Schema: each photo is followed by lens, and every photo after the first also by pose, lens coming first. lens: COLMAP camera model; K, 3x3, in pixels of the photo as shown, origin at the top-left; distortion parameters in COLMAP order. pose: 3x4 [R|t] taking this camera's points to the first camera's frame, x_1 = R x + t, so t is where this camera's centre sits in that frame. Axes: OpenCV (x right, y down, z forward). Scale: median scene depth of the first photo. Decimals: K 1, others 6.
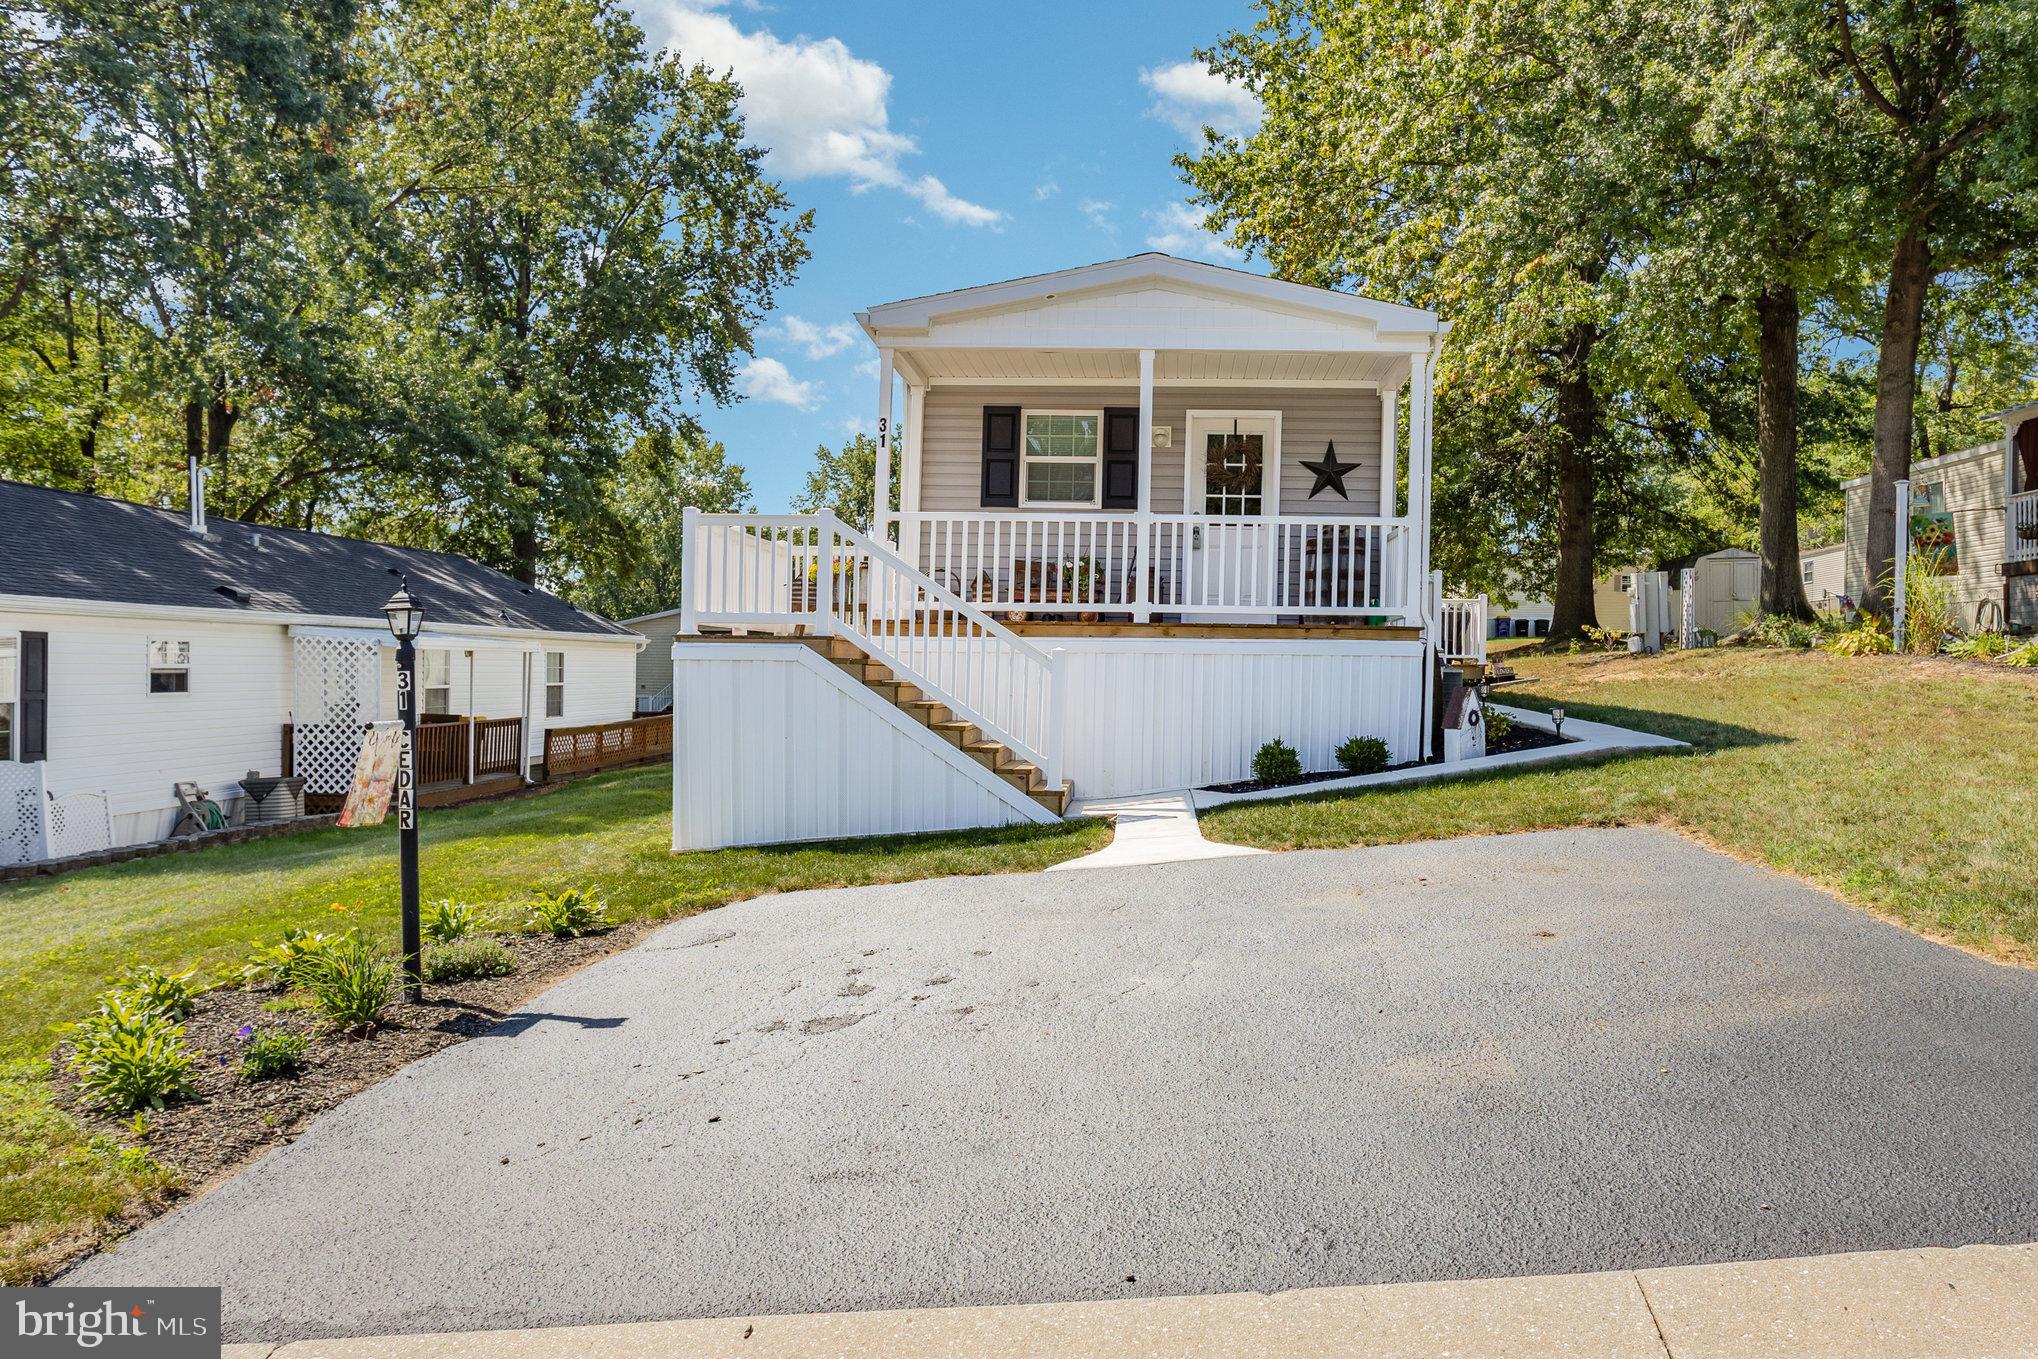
lens RADIAL K [[987.3, 0, 1019.0], [0, 987.3, 679.5], [0, 0, 1]] dist [0.001267, 0.000203]
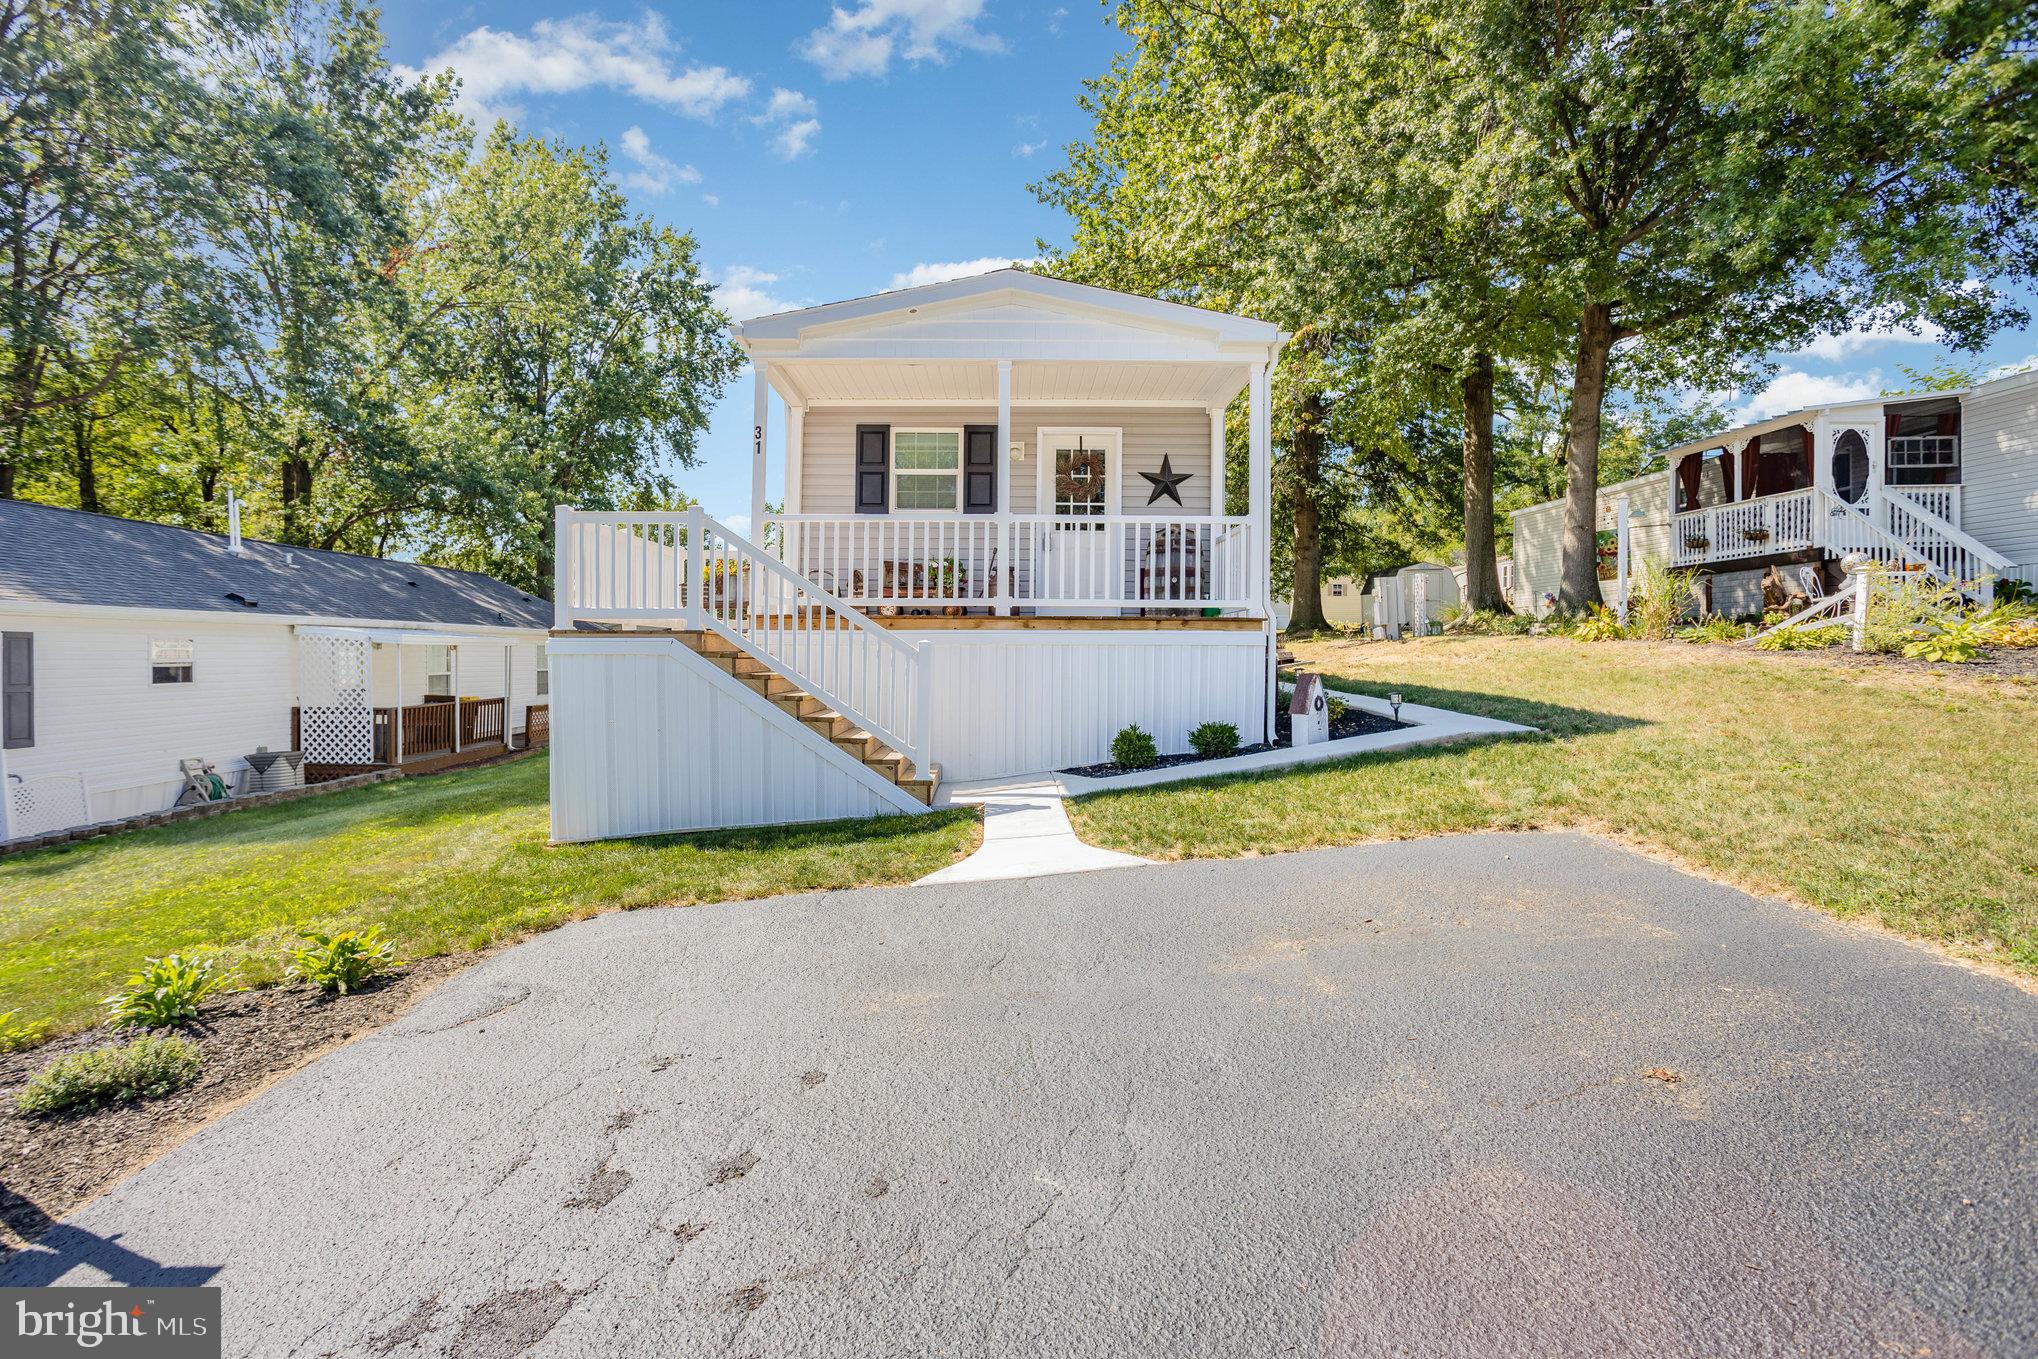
lens RADIAL K [[987.3, 0, 1019.0], [0, 987.3, 679.5], [0, 0, 1]] dist [0.001267, 0.000203]
pose [[0.990770, -0.013969, 0.134831, -0.007671], [0.012920, 0.999879, 0.008647, 0.004740], [-0.134935, -0.006825, 0.990831, -0.125299]]
